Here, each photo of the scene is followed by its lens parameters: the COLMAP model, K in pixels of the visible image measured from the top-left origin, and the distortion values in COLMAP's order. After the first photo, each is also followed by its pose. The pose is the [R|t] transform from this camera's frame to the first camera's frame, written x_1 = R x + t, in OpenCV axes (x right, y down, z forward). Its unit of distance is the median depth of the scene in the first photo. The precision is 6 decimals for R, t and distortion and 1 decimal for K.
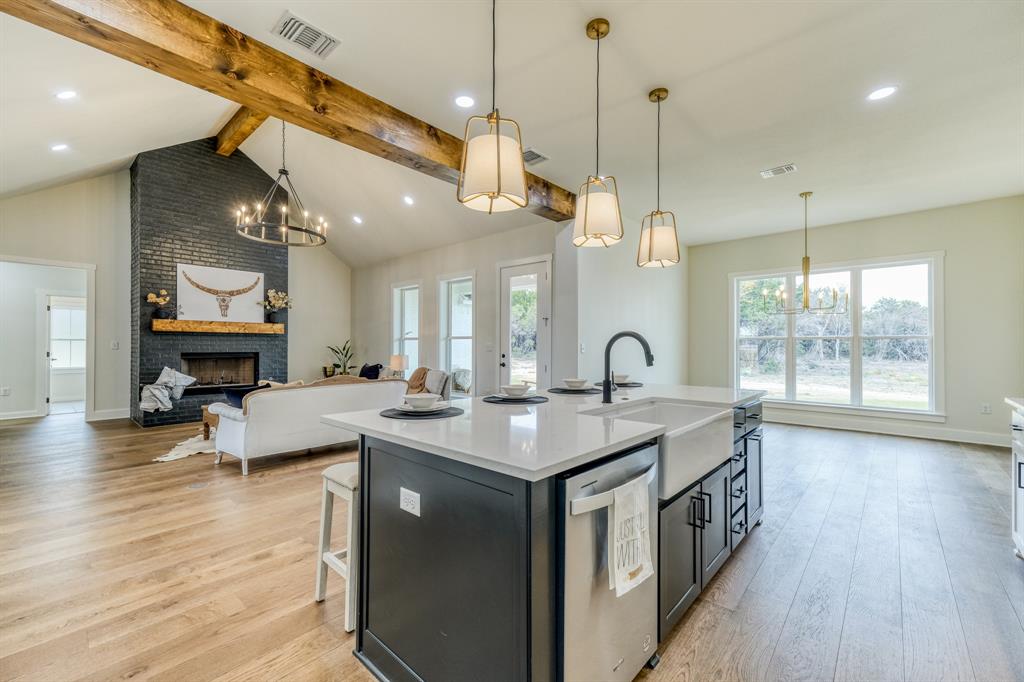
lens RADIAL K [[423.0, 0, 512.0], [0, 423.0, 341.0], [0, 0, 1]] dist [0.015760, 0.000158]
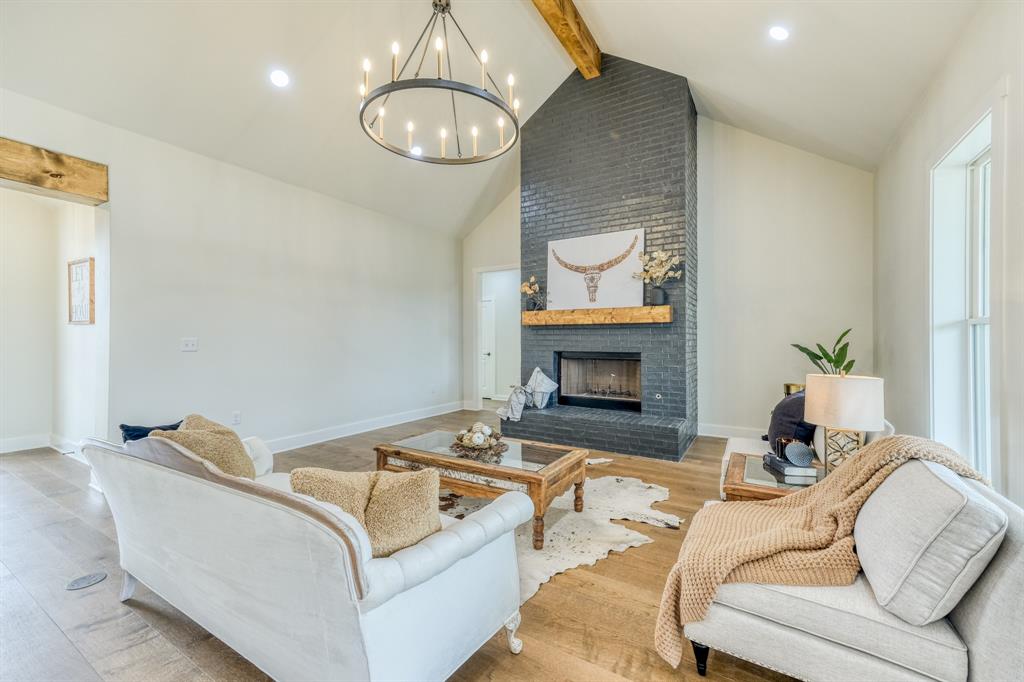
lens RADIAL K [[406.2, 0, 512.0], [0, 406.2, 341.0], [0, 0, 1]] dist [0.000540, 0.000174]
pose [[0.182203, 0.000992, -0.983260, -0.029860], [0.018092, 0.999827, 0.004361, 0.003182], [0.983094, -0.018584, 0.182154, 0.745889]]
